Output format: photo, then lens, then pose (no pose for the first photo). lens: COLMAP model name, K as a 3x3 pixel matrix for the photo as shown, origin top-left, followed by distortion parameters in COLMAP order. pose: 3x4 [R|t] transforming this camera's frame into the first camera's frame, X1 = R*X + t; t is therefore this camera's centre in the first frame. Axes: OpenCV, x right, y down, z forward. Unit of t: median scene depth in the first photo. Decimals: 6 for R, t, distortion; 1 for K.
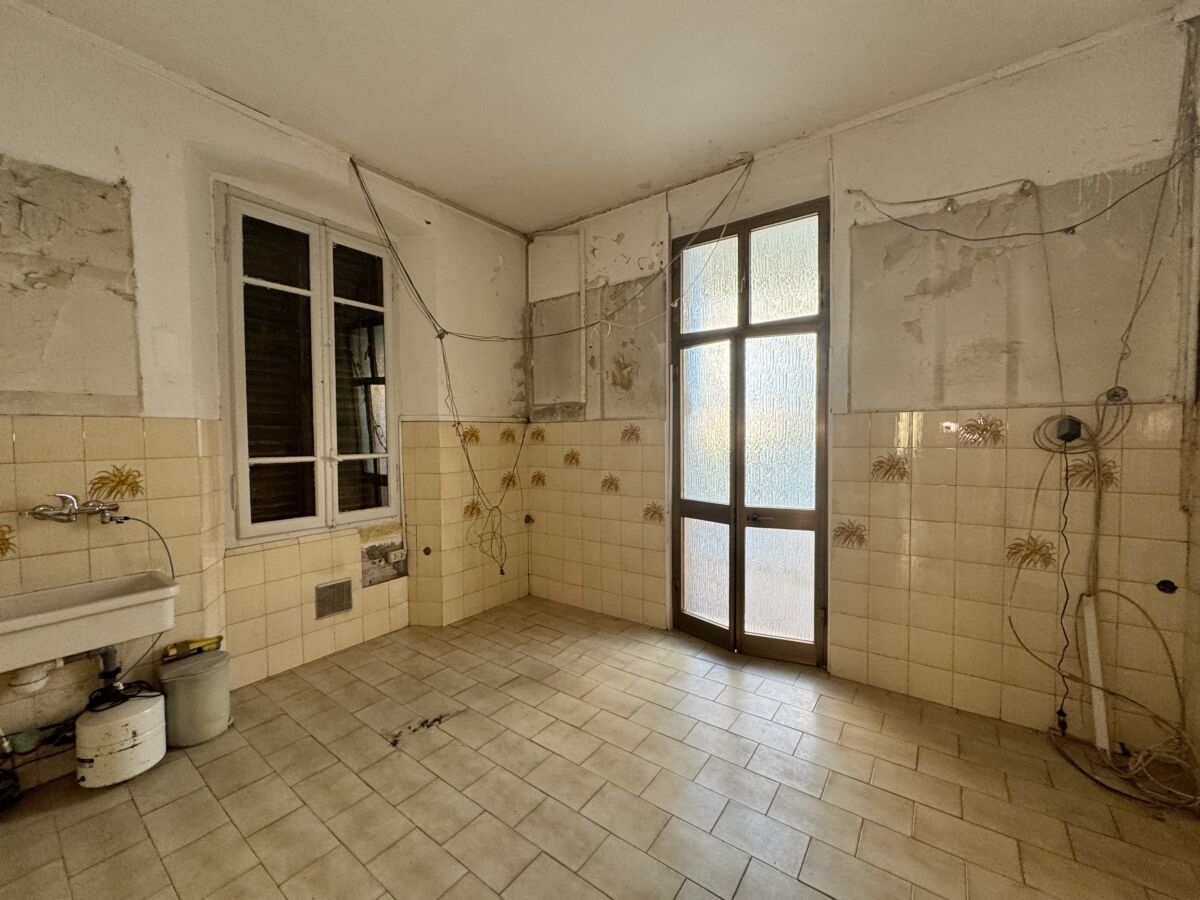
lens RADIAL K [[477.1, 0, 596.4], [0, 477.1, 451.1], [0, 0, 1]] dist [-0.003007, -0.000001]
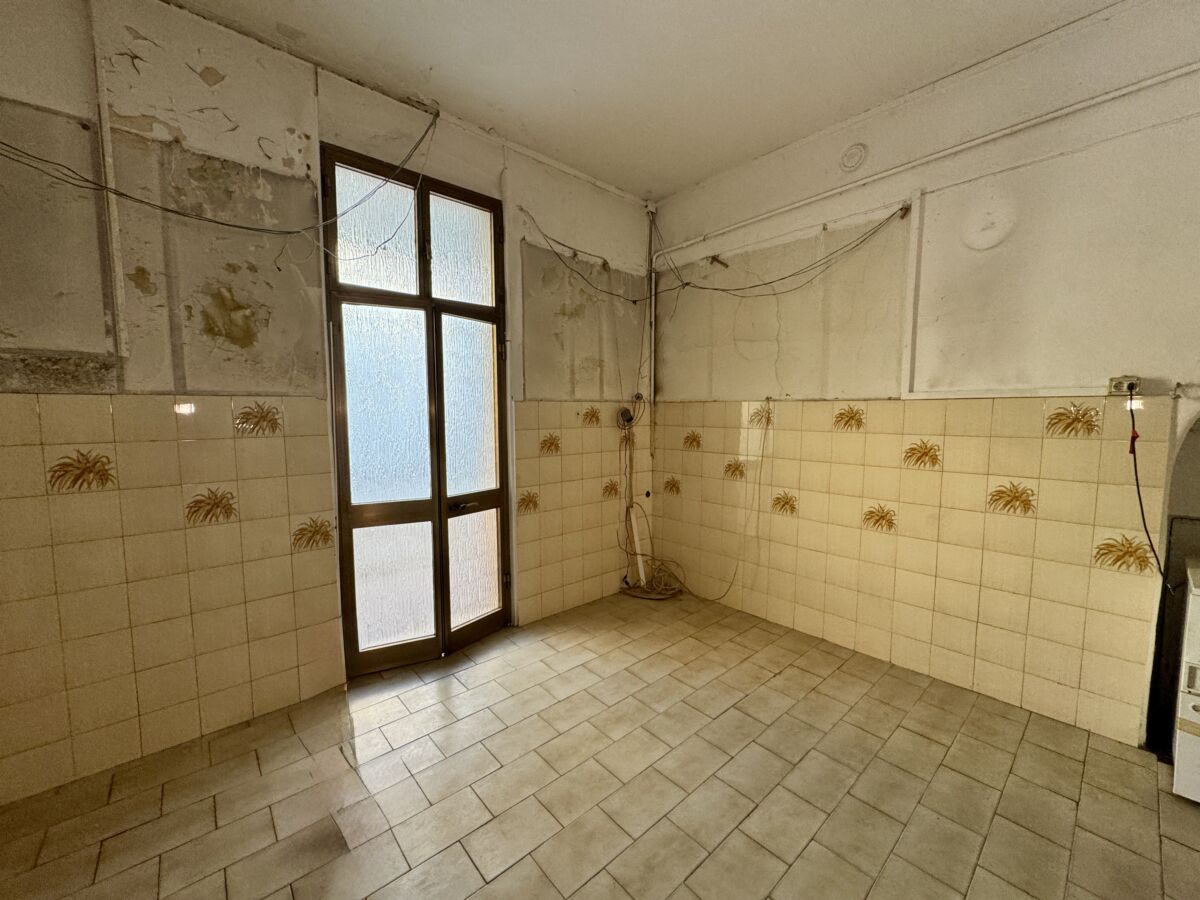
lens RADIAL K [[477.1, 0, 598.3], [0, 477.1, 451.1], [0, 0, 1]] dist [-0.003007, -0.000001]
pose [[0.201859, -0.070056, 0.976906, -0.523105], [0.035699, 0.997302, 0.064142, -0.021614], [-0.978764, 0.021927, 0.203816, 0.515799]]
